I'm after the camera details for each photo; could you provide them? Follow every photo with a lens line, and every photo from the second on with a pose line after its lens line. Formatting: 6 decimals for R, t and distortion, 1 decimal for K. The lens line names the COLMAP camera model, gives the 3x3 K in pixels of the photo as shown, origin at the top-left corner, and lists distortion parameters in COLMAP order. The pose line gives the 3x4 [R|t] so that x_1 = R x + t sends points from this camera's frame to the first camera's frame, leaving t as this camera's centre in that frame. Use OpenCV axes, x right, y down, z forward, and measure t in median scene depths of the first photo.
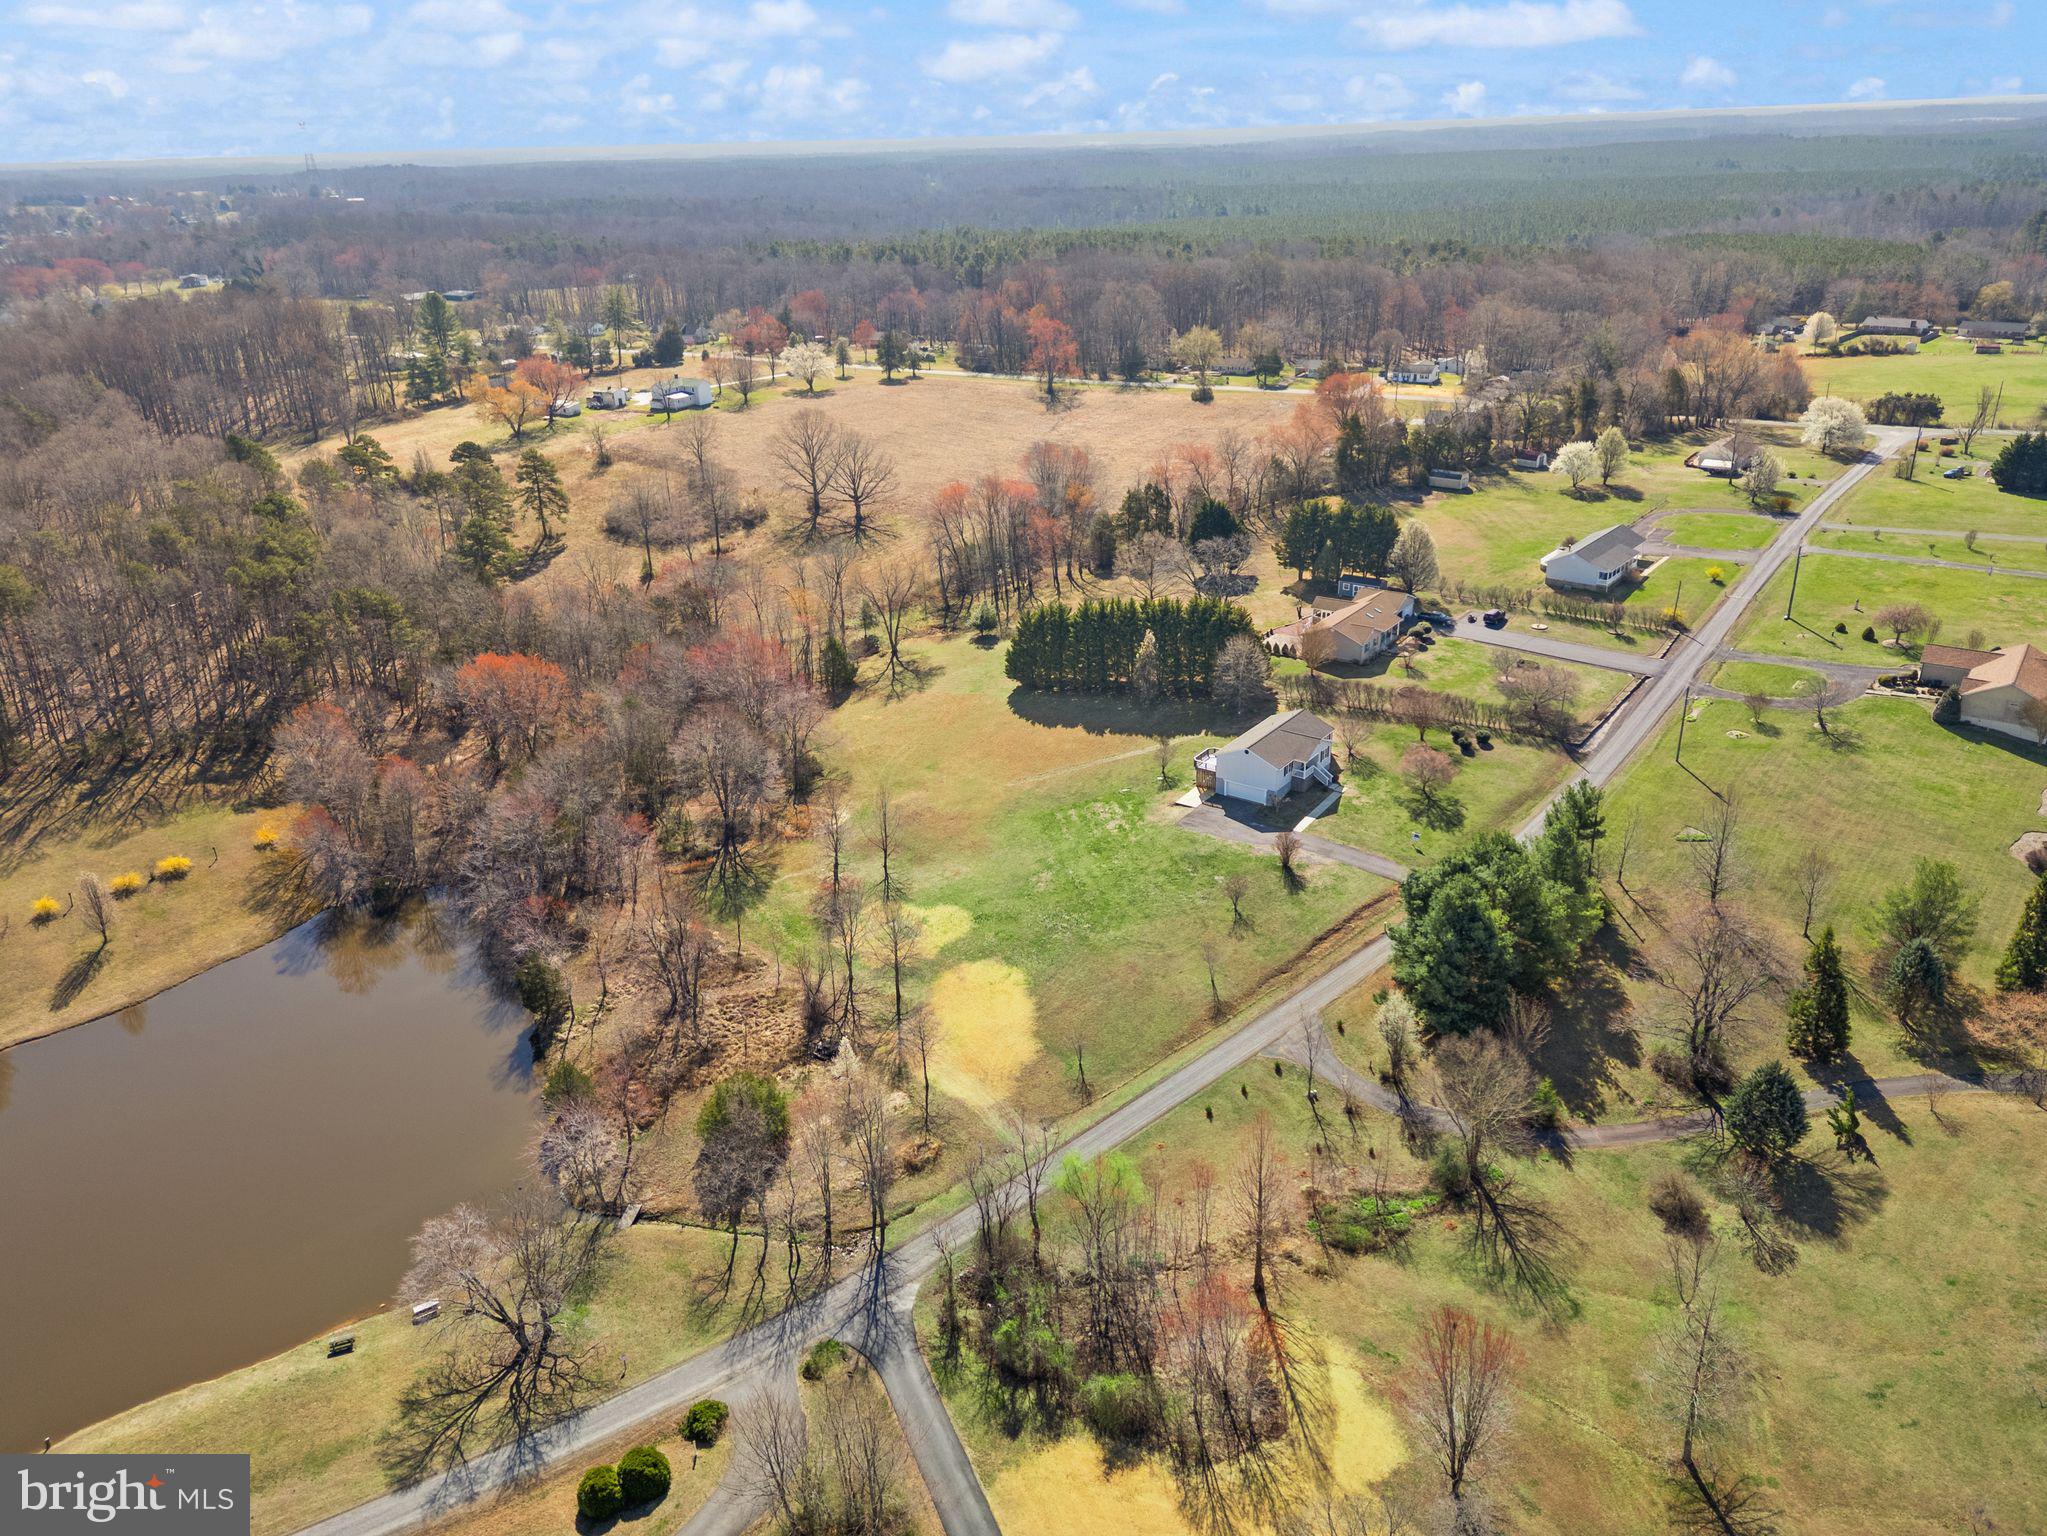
lens RADIAL K [[1479.8, 0, 1023.5], [0, 1479.8, 768.0], [0, 0, 1]] dist [0.059759, -0.068668]
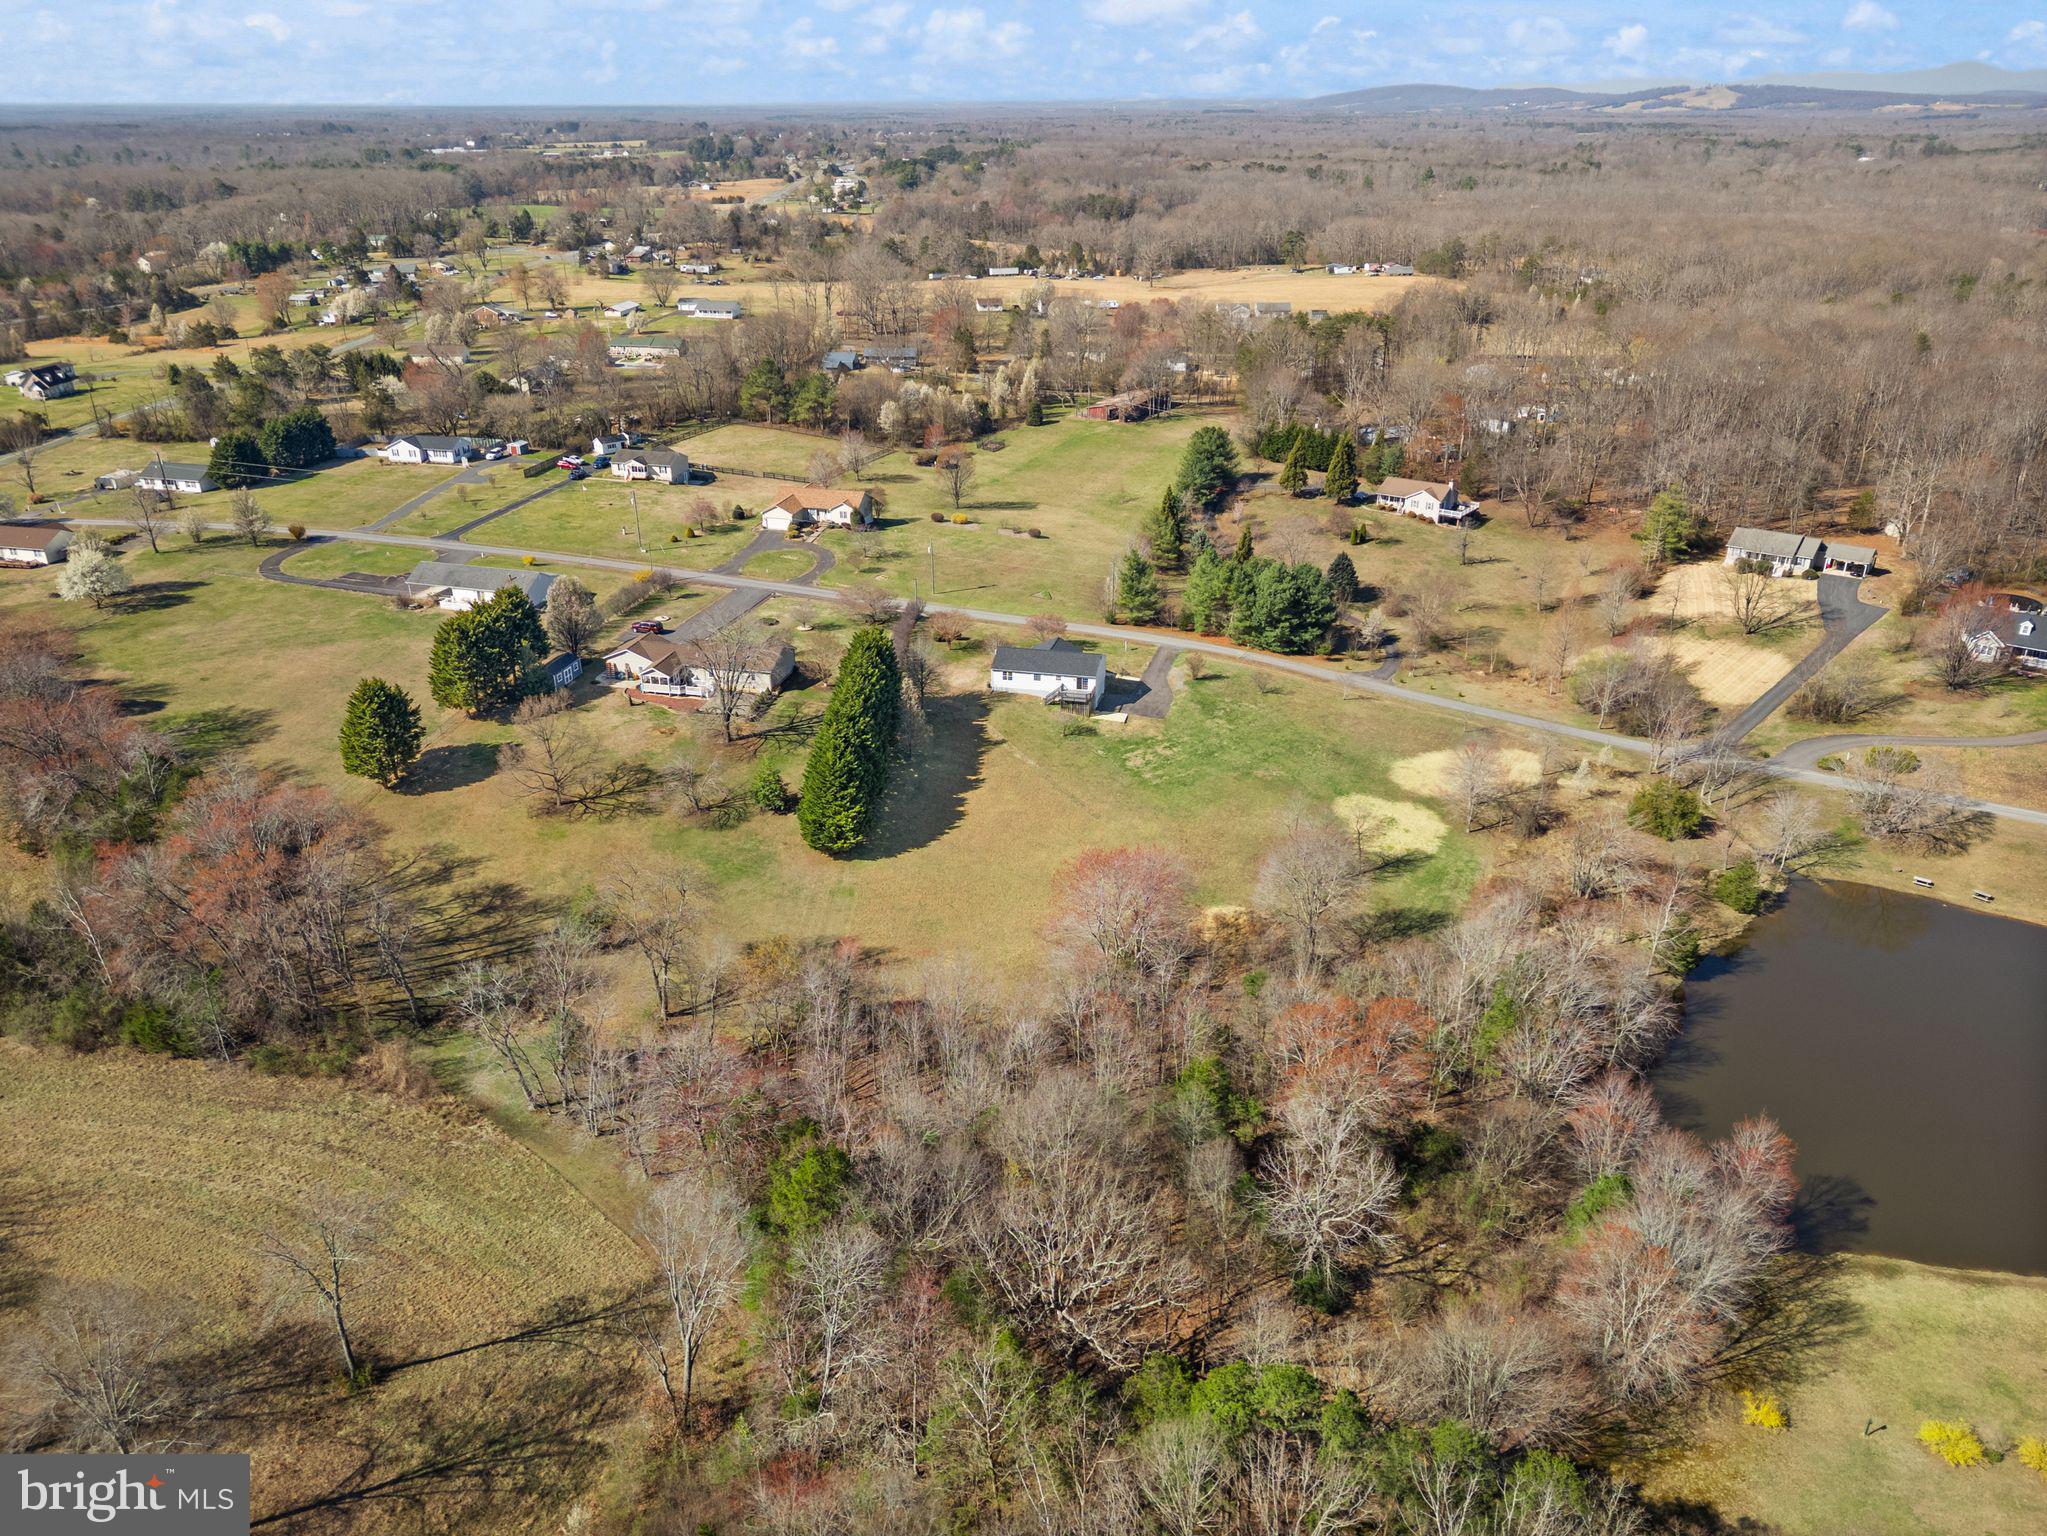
lens RADIAL K [[1479.8, 0, 1023.5], [0, 1479.8, 768.0], [0, 0, 1]] dist [0.059759, -0.068668]
pose [[-0.399712, -0.345580, 0.849002, -0.962372], [0.384325, 0.777686, 0.497492, -0.622560], [-0.832181, 0.525146, -0.178036, 1.478941]]
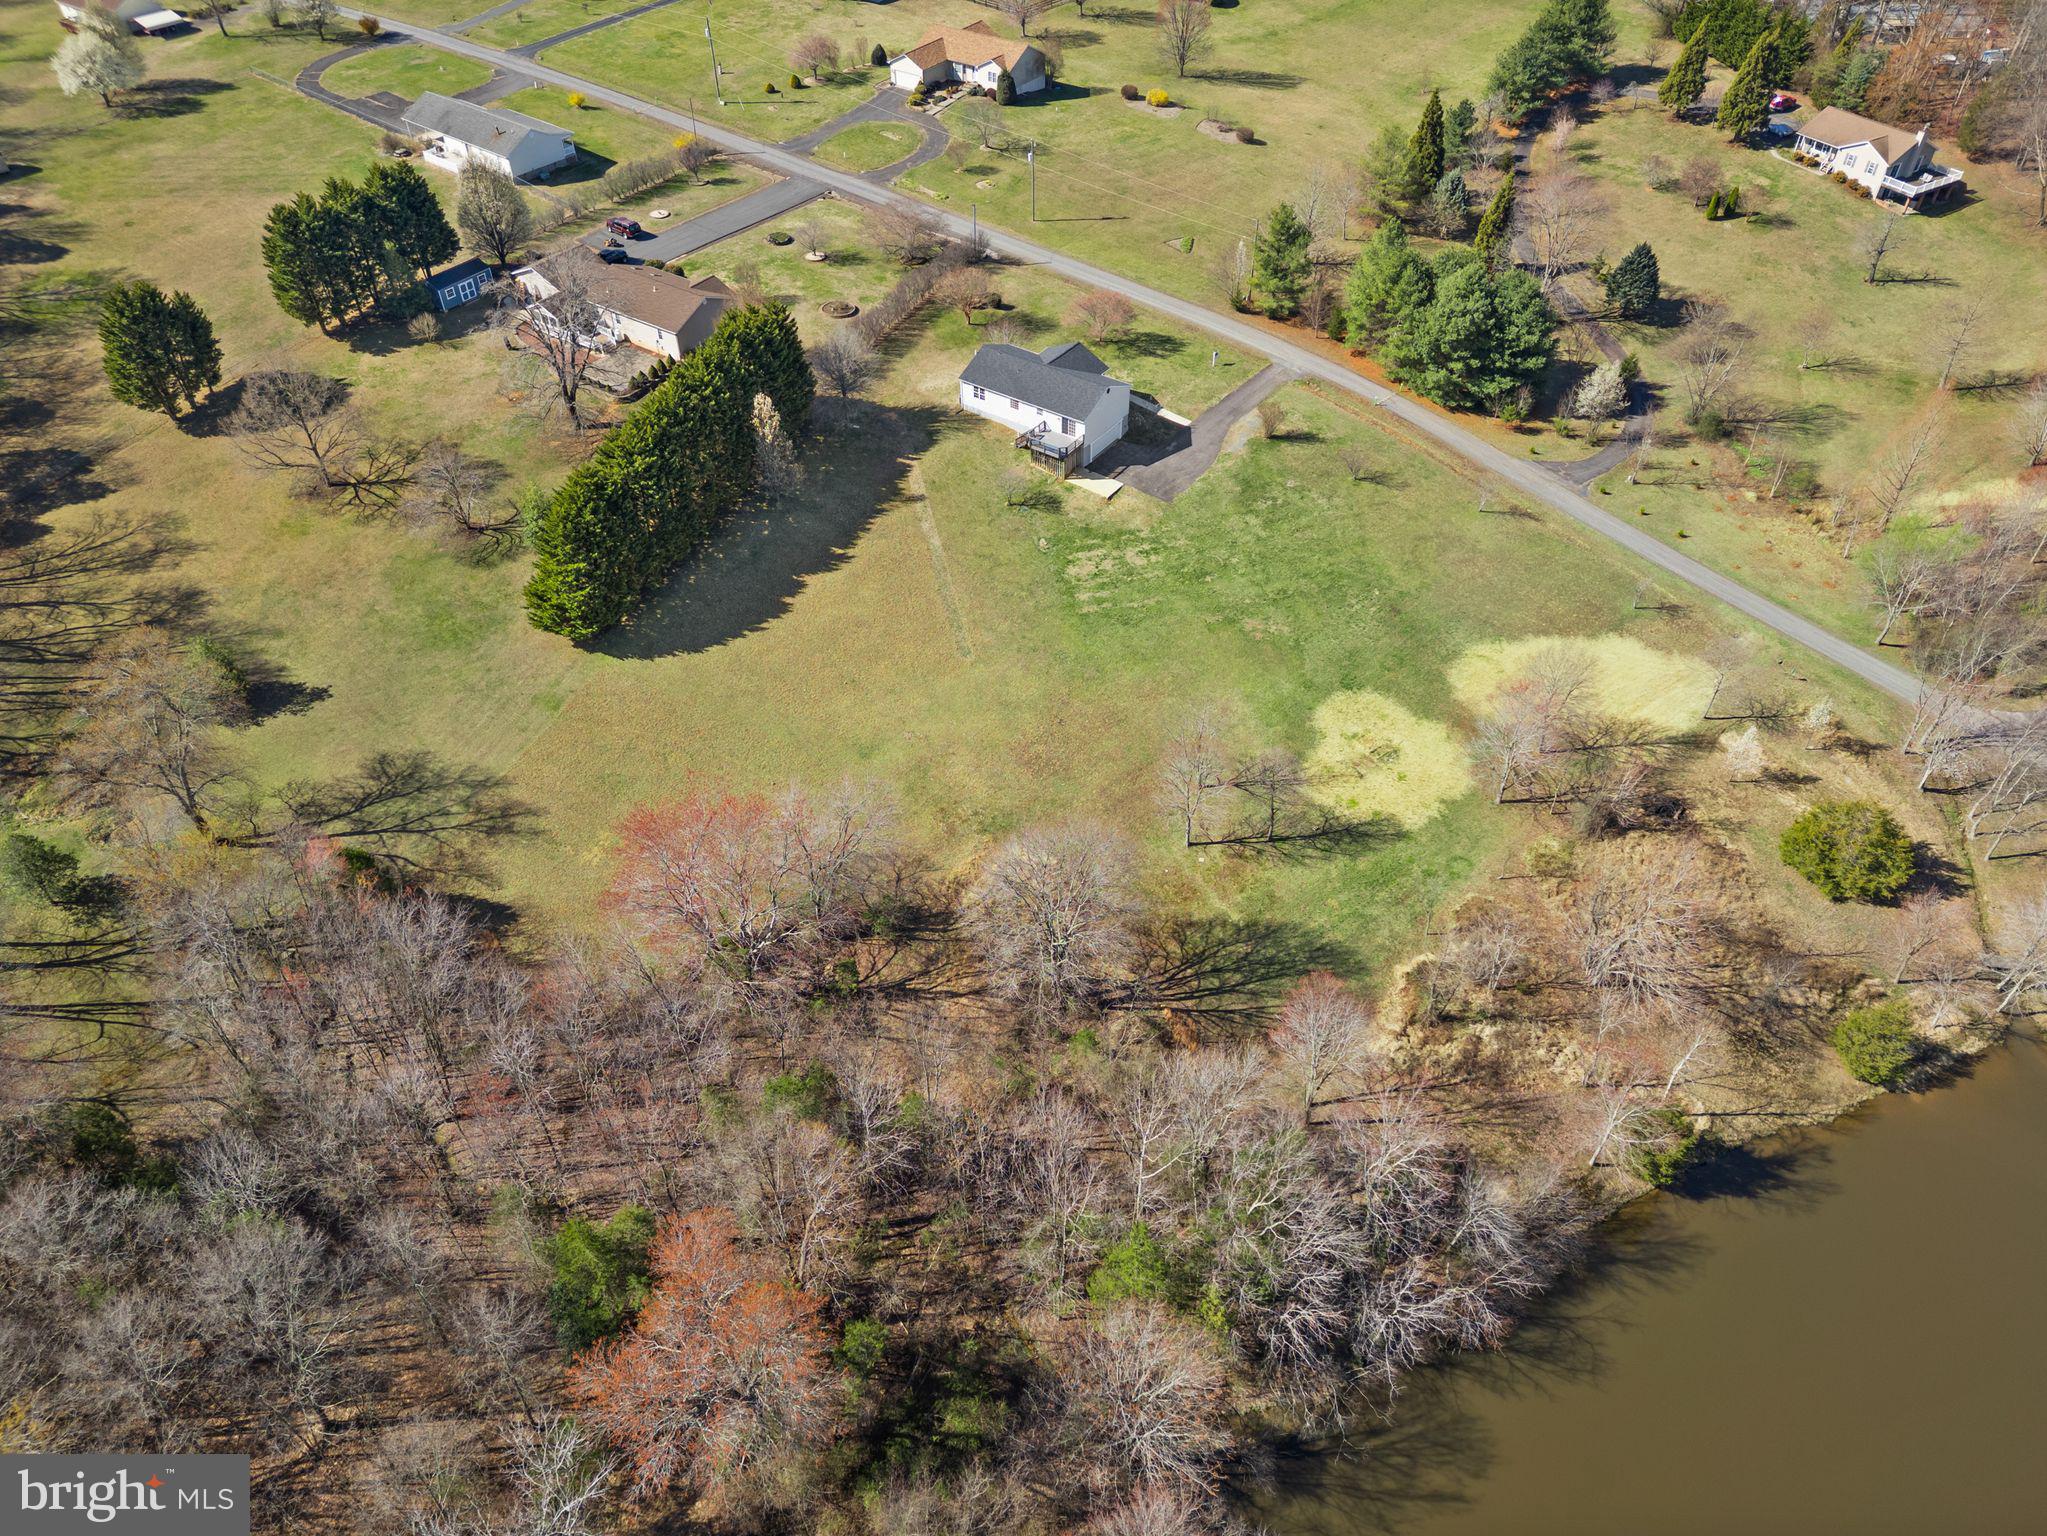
lens RADIAL K [[1479.8, 0, 1023.5], [0, 1479.8, 768.0], [0, 0, 1]] dist [0.059759, -0.068668]
pose [[-0.025919, -0.652048, 0.757735, -0.675927], [0.409225, 0.684647, 0.603153, -0.428364], [-0.912065, 0.325717, 0.249089, 1.027990]]
